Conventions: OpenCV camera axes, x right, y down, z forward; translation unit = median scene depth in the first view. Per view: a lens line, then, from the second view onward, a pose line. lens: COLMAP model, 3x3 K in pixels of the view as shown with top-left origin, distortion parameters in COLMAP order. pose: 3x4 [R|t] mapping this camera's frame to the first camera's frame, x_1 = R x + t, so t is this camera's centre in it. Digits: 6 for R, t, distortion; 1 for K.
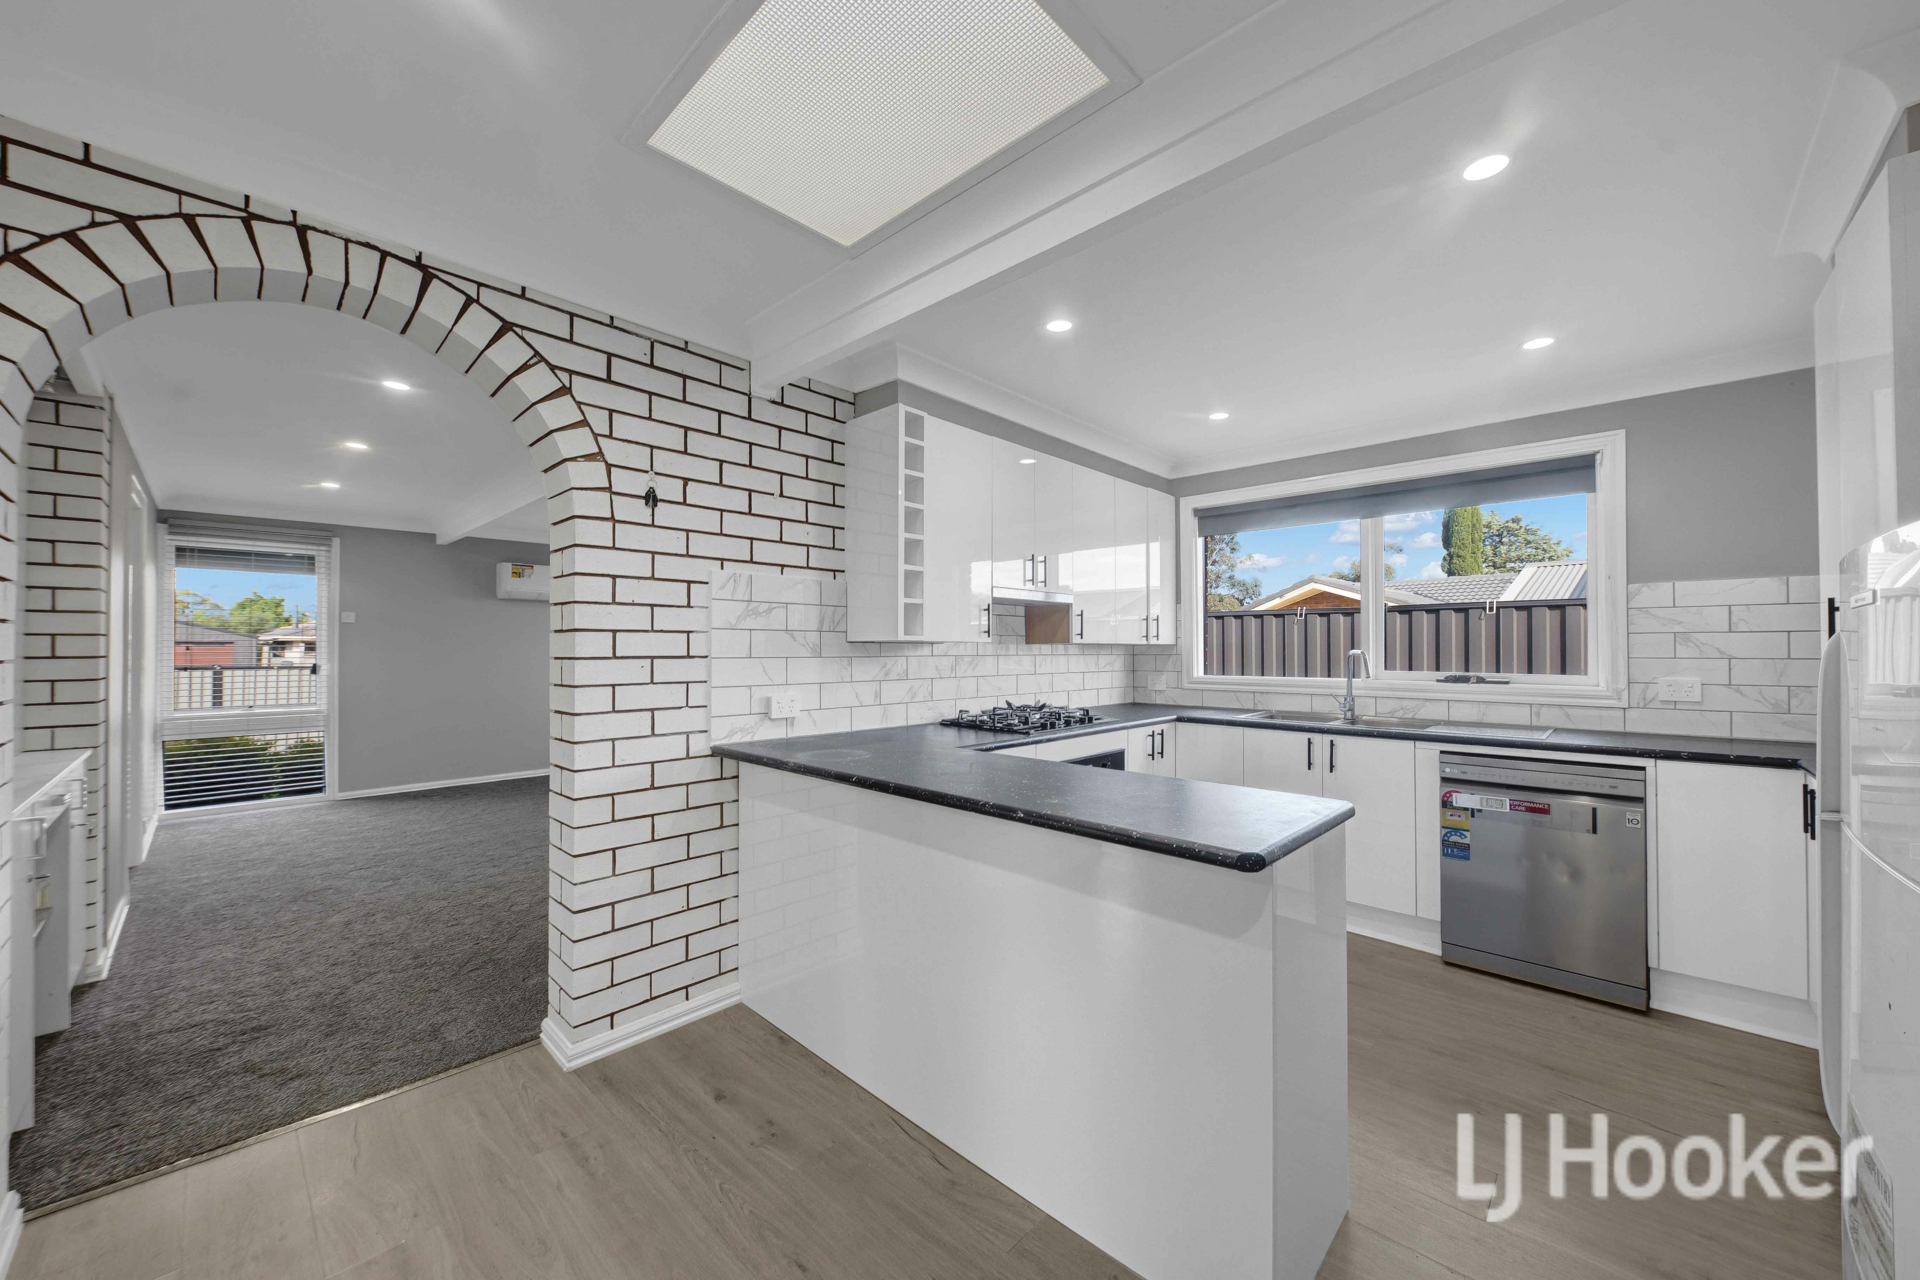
lens RADIAL K [[706.0, 0, 966.5], [0, 706.0, 644.1], [0, 0, 1]] dist [0.001931, -0.000451]
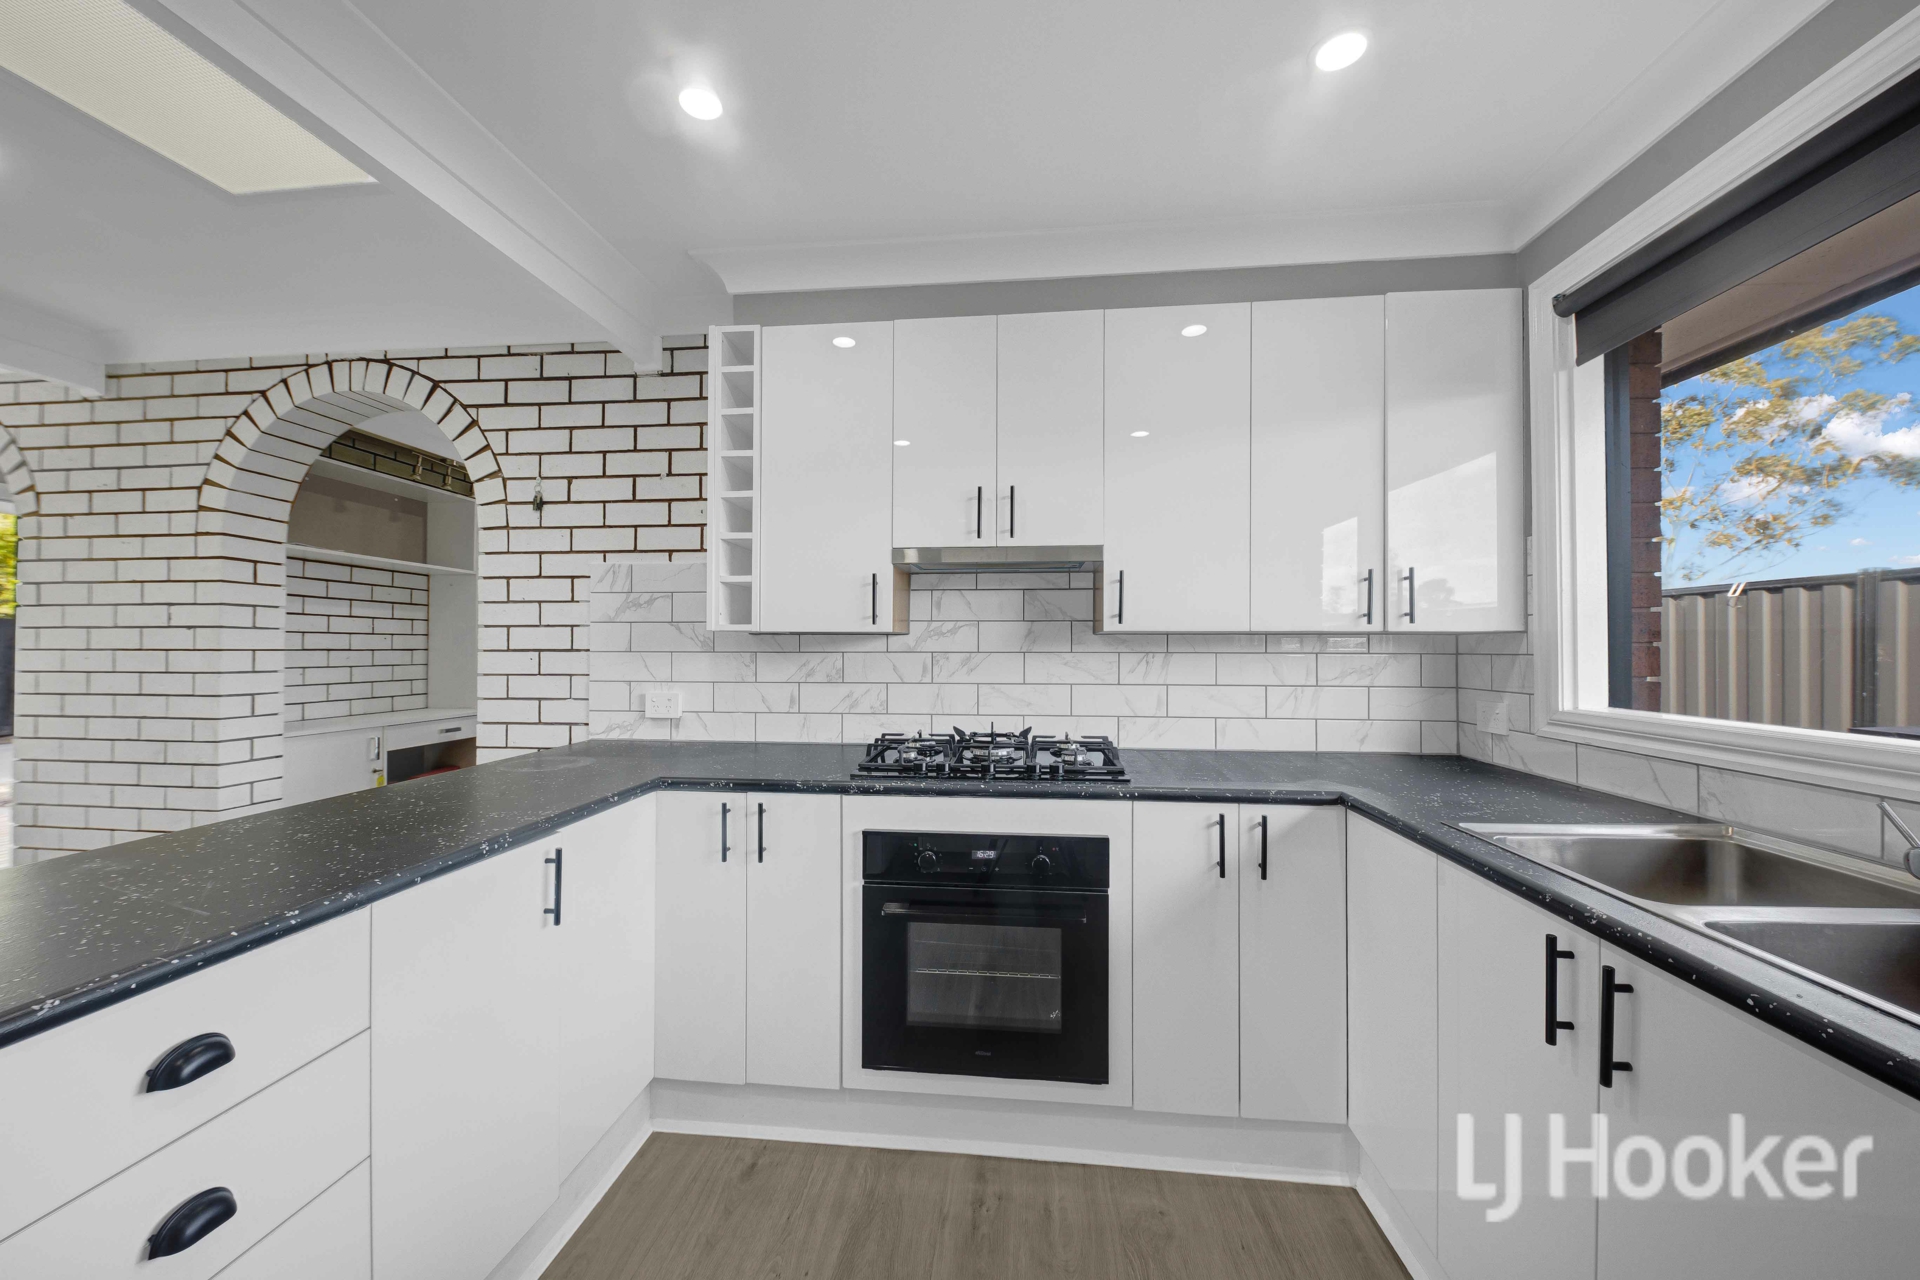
lens RADIAL K [[706.0, 0, 957.8], [0, 706.0, 644.6], [0, 0, 1]] dist [0.001931, -0.000451]
pose [[0.605420, 0.000865, -0.795905, 0.731113], [0.005515, 0.999971, 0.005282, 0.007297], [0.795887, -0.007587, 0.605398, 0.787318]]
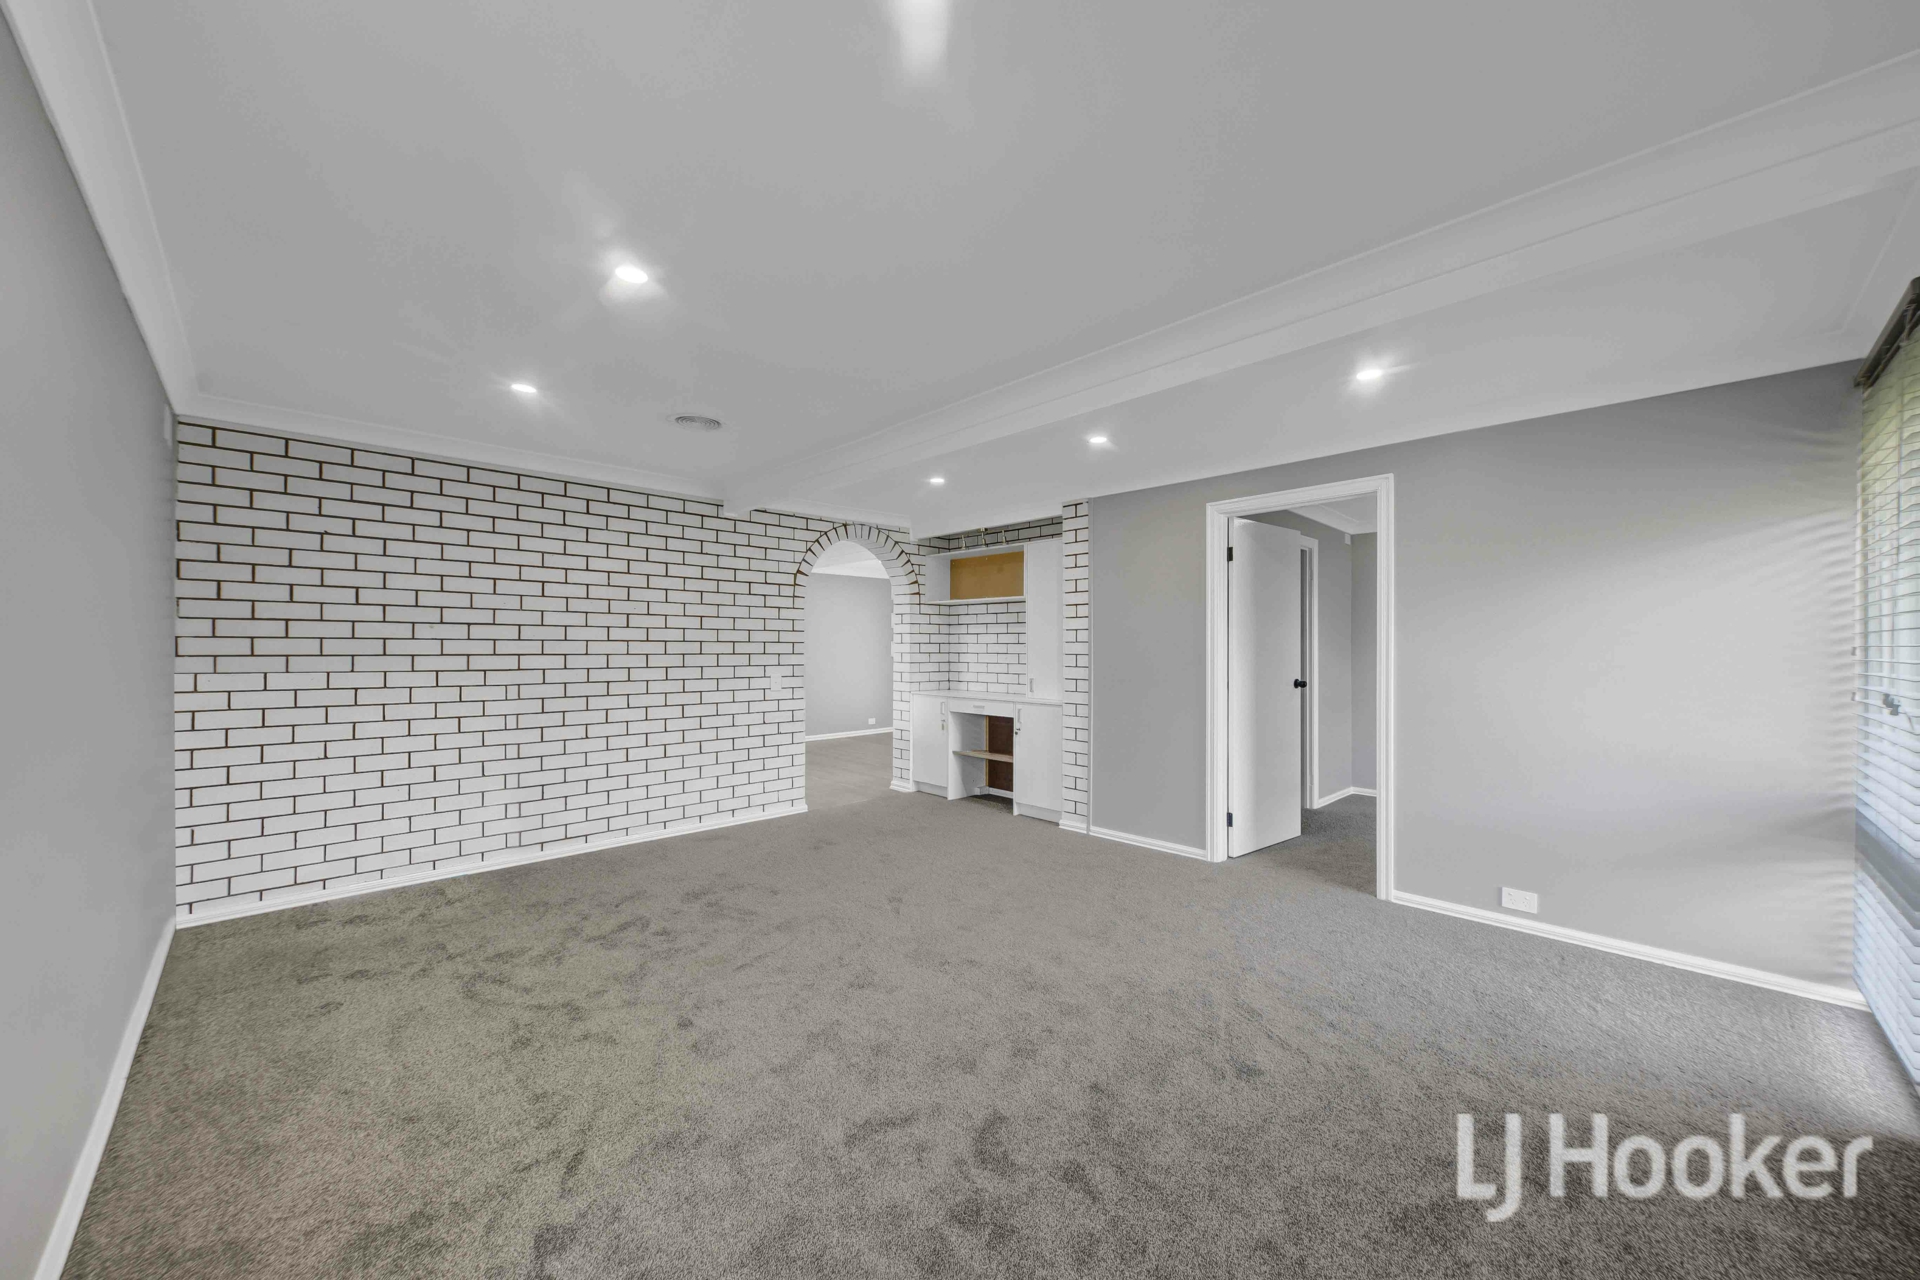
lens RADIAL K [[706.0, 0, 953.3], [0, 706.0, 642.0], [0, 0, 1]] dist [0.001931, -0.000451]
pose [[0.999261, 0.011684, -0.036619, -0.237616], [-0.011551, 0.999926, 0.003833, -0.036391], [0.036661, -0.003407, 0.999322, -1.587616]]
